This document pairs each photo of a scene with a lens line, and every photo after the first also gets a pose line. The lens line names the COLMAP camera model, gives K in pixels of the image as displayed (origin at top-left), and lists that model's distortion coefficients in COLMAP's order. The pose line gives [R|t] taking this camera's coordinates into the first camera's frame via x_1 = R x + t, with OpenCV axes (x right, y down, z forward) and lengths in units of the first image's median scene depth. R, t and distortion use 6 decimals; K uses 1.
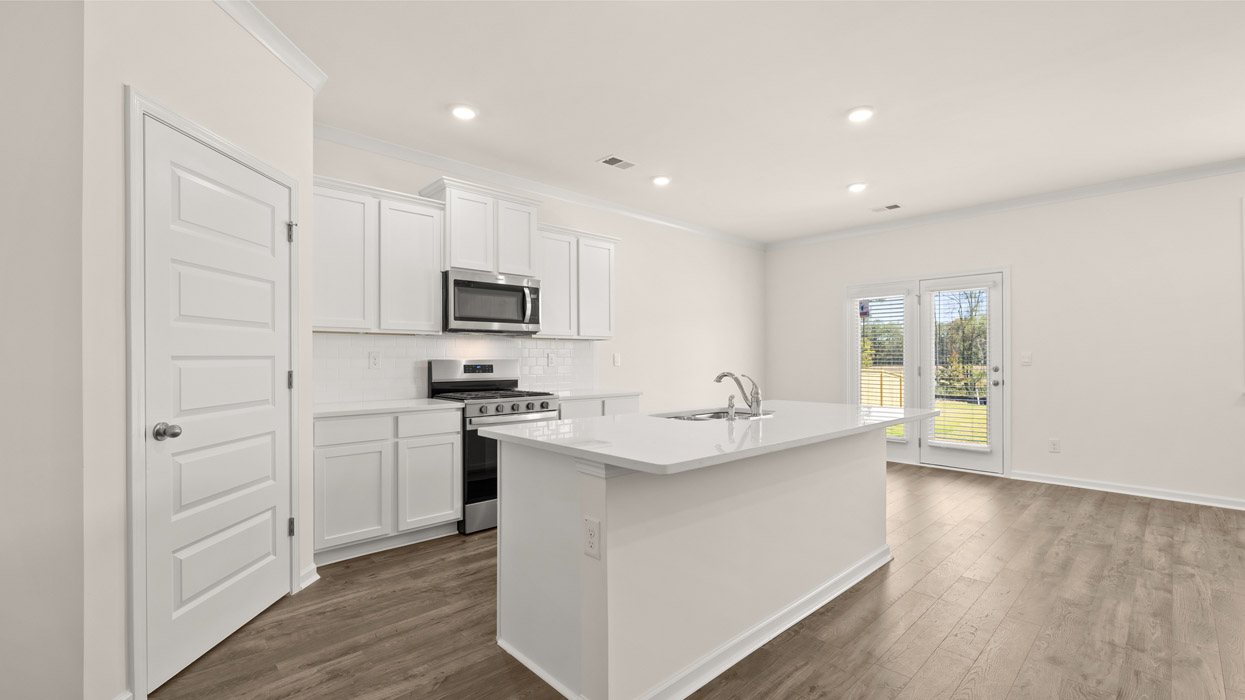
lens RADIAL K [[520.5, 0, 622.5], [0, 520.5, 350.0], [0, 0, 1]] dist [0.000745, 0.000140]
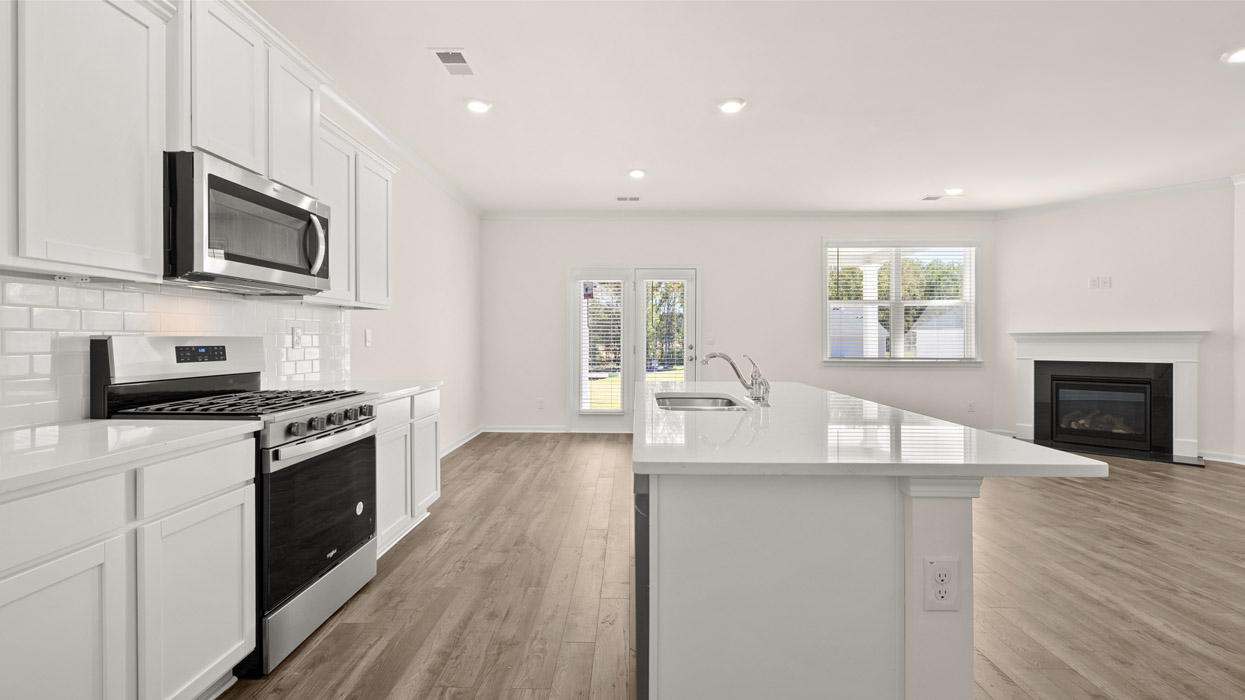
lens RADIAL K [[517.9, 0, 623.4], [0, 517.9, 337.8], [0, 0, 1]] dist [-0.026842, -0.000062]
pose [[0.691216, 0.005444, 0.722628, -0.359812], [-0.016786, 0.999823, 0.008524, 0.008535], [-0.722454, -0.018021, 0.691185, 0.344435]]
